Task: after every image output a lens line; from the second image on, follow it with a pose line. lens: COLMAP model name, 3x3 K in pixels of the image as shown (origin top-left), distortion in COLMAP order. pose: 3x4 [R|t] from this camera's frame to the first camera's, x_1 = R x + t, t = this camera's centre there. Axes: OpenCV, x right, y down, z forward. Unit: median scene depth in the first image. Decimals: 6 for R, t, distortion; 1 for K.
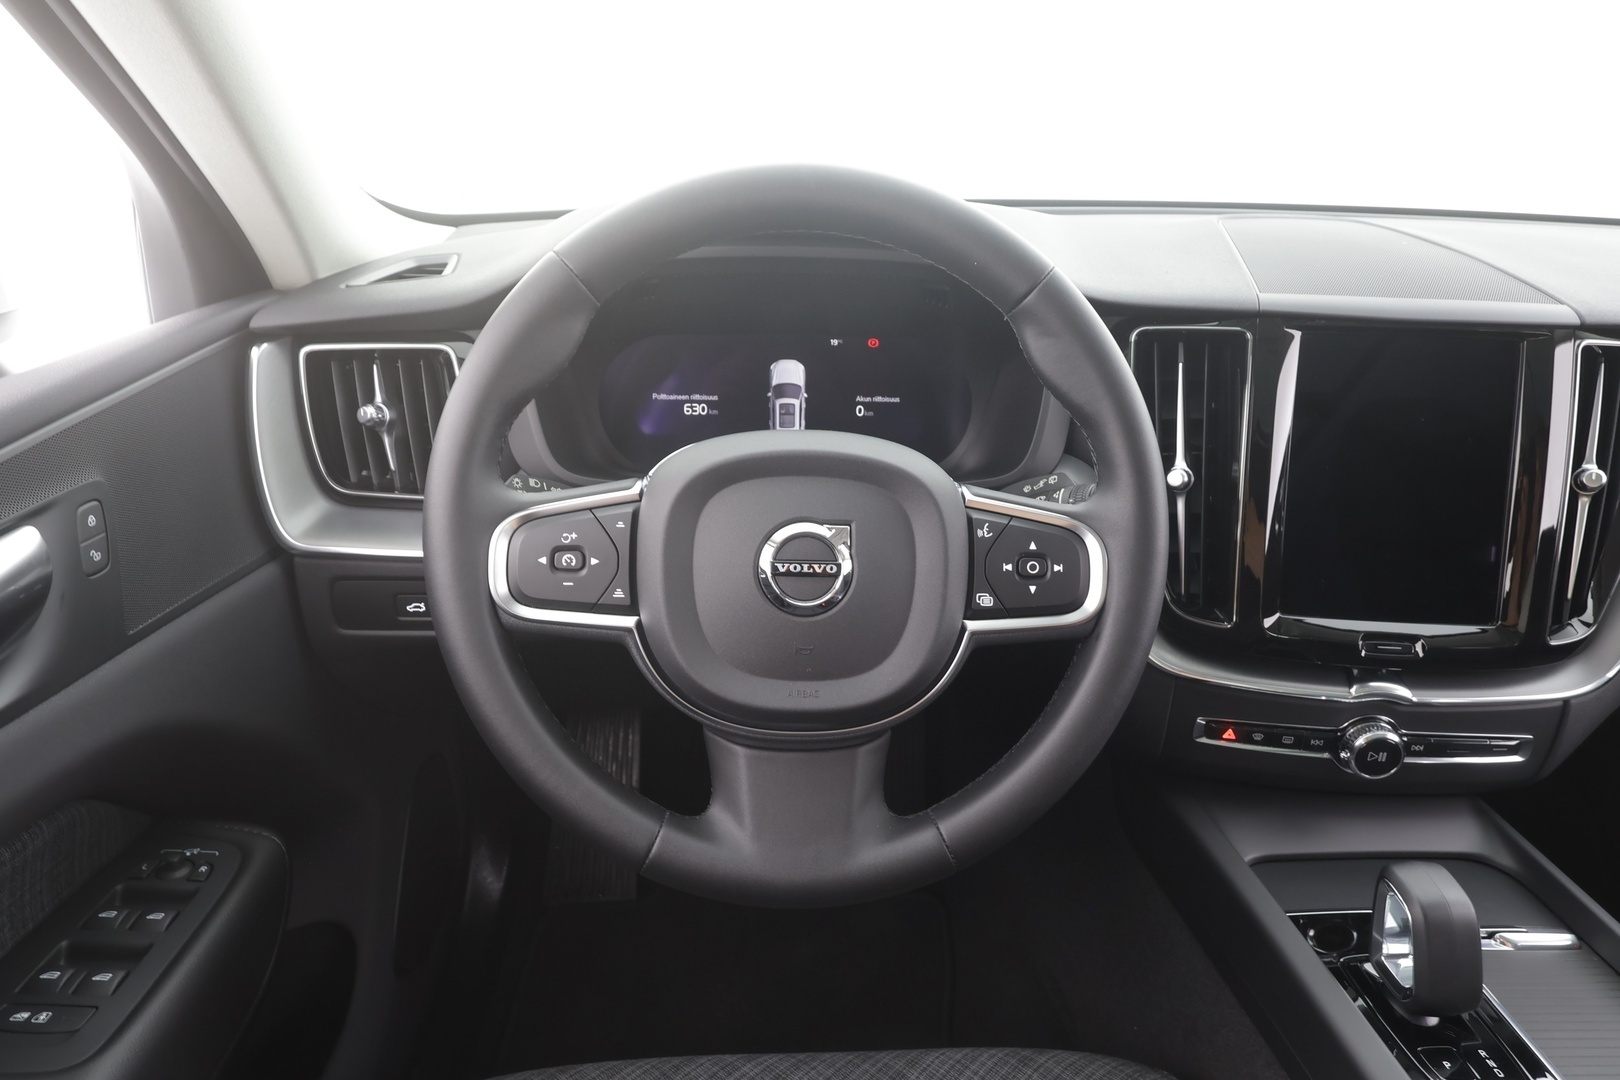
lens RADIAL K [[935.5, 0, 814.8], [0, 935.5, 526.9], [0, 0, 1]] dist [0.013795, -0.004666]
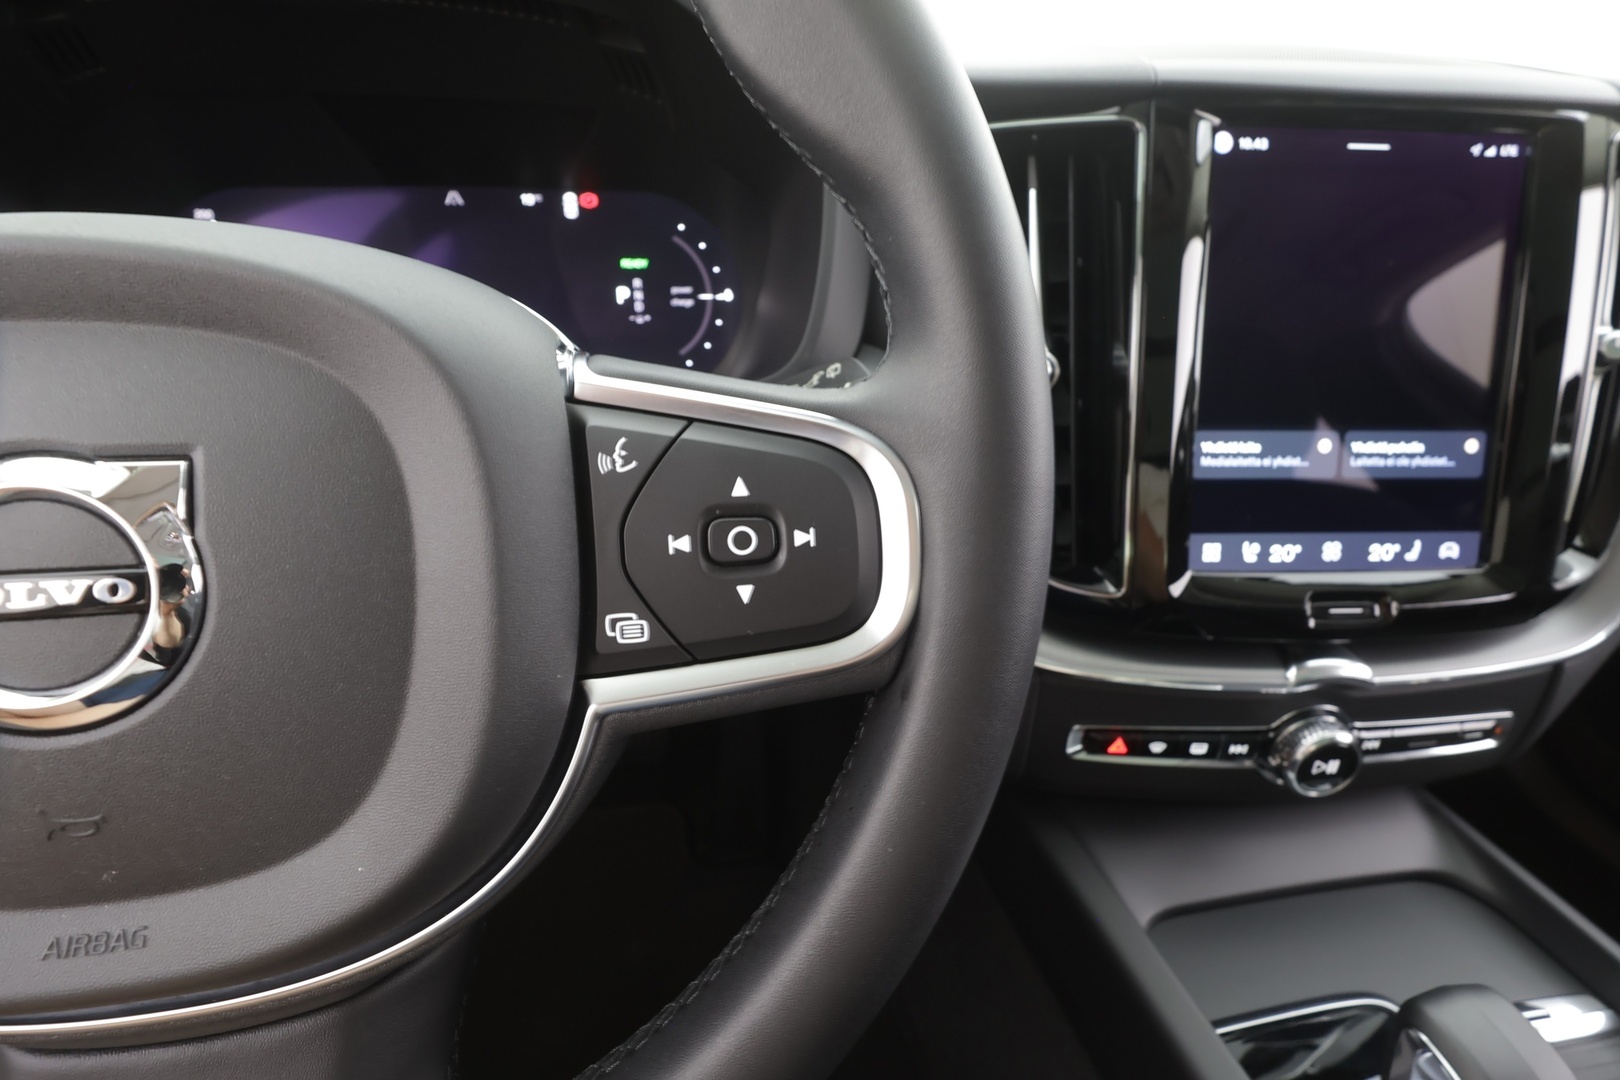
lens RADIAL K [[747.9, 0, 822.1], [0, 747.9, 539.8], [0, 0, 1]] dist [-0.001245, 0.002854]
pose [[0.989918, -0.065242, 0.125724, 0.213017], [0.055644, 0.995368, 0.078400, 0.018163], [-0.130257, -0.070613, 0.988963, 0.632624]]
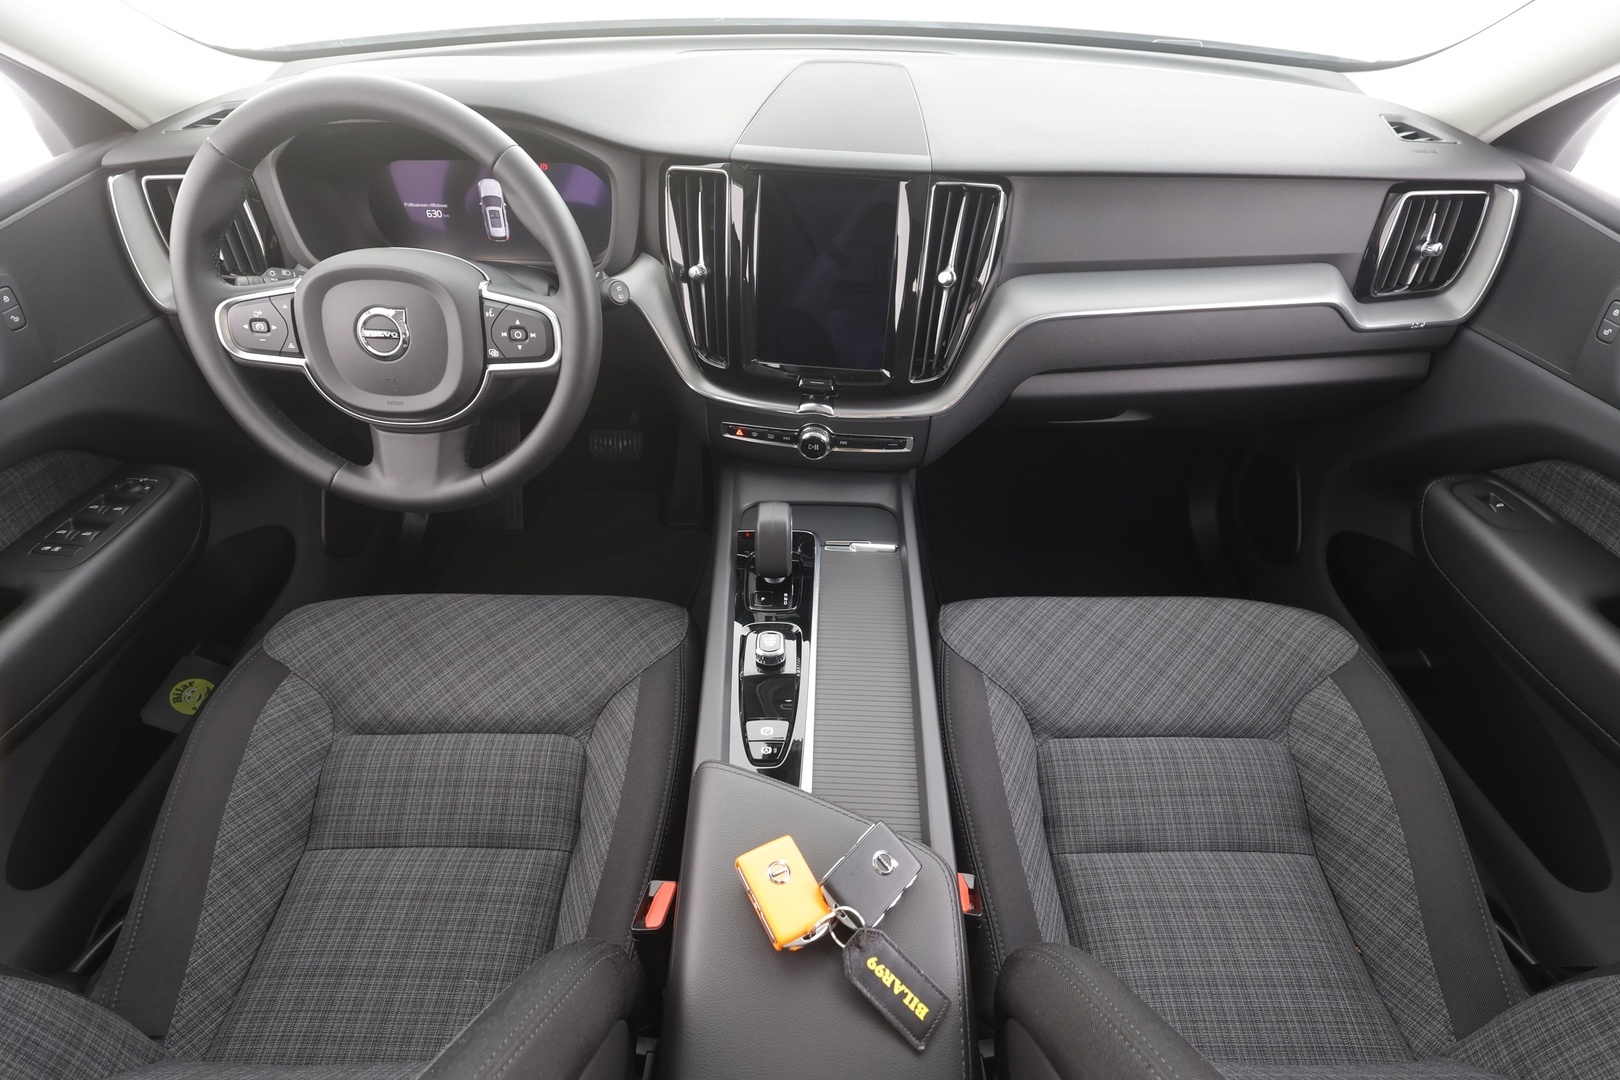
lens RADIAL K [[747.9, 0, 809.5], [0, 747.9, 527.2], [0, 0, 1]] dist [-0.001245, 0.002854]
pose [[0.998420, 0.029525, -0.047805, 0.810610], [-0.011921, 0.942747, 0.333296, -0.086344], [0.054909, -0.332200, 0.941609, -0.398894]]
